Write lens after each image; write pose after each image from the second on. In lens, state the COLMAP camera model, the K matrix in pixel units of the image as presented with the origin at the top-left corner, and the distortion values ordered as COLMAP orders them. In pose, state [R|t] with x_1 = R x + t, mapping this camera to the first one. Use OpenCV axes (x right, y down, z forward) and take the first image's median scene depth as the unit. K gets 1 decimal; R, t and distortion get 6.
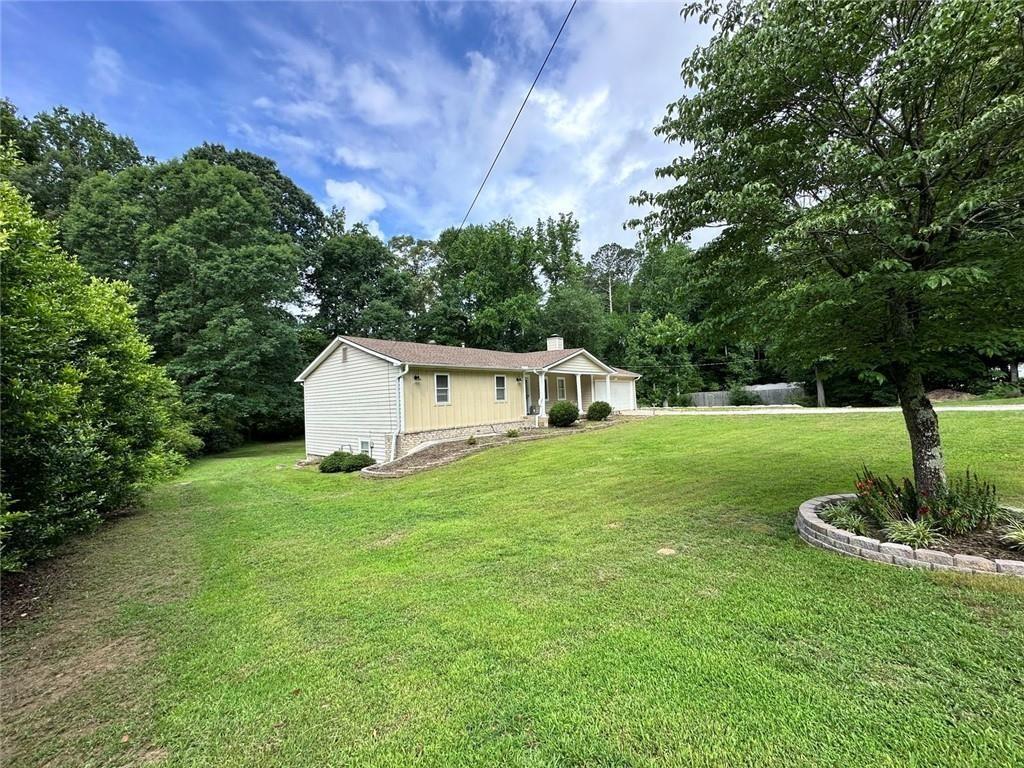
lens RADIAL K [[413.6, 0, 512.5], [0, 413.6, 383.9], [0, 0, 1]] dist [0.011858, 0.000264]
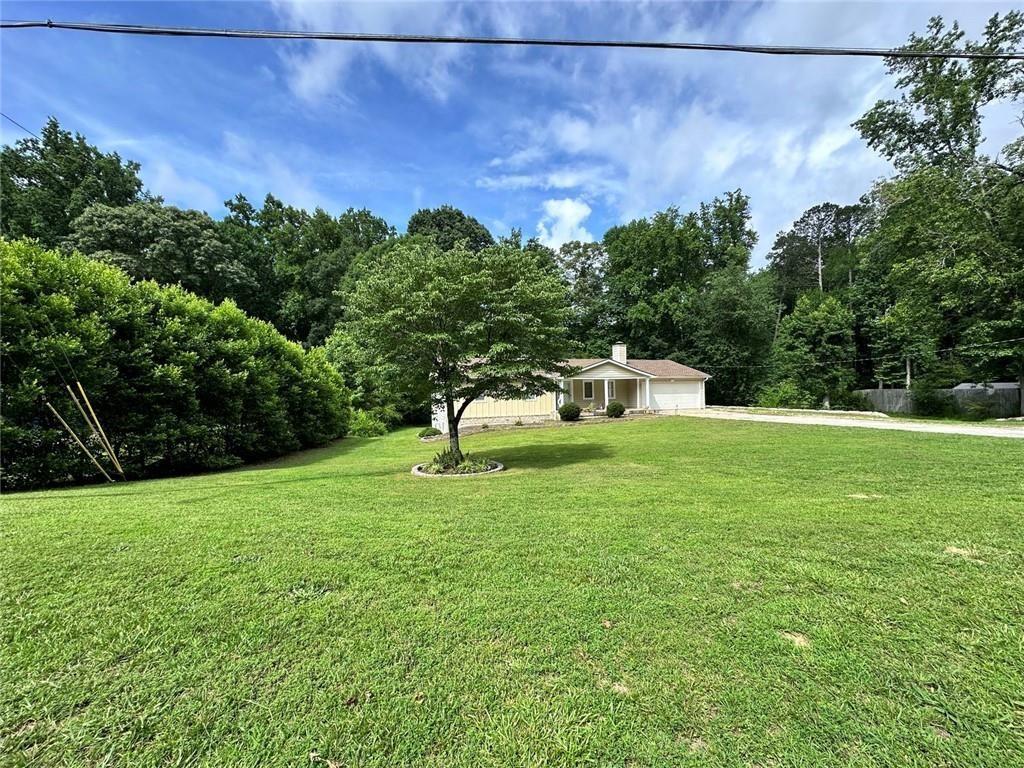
lens RADIAL K [[413.6, 0, 510.1], [0, 413.6, 385.7], [0, 0, 1]] dist [0.011858, 0.000264]
pose [[0.865160, 0.019601, -0.501113, 0.175484], [0.002176, 0.999080, 0.042835, -0.018697], [0.501492, -0.038149, 0.864321, -0.070492]]
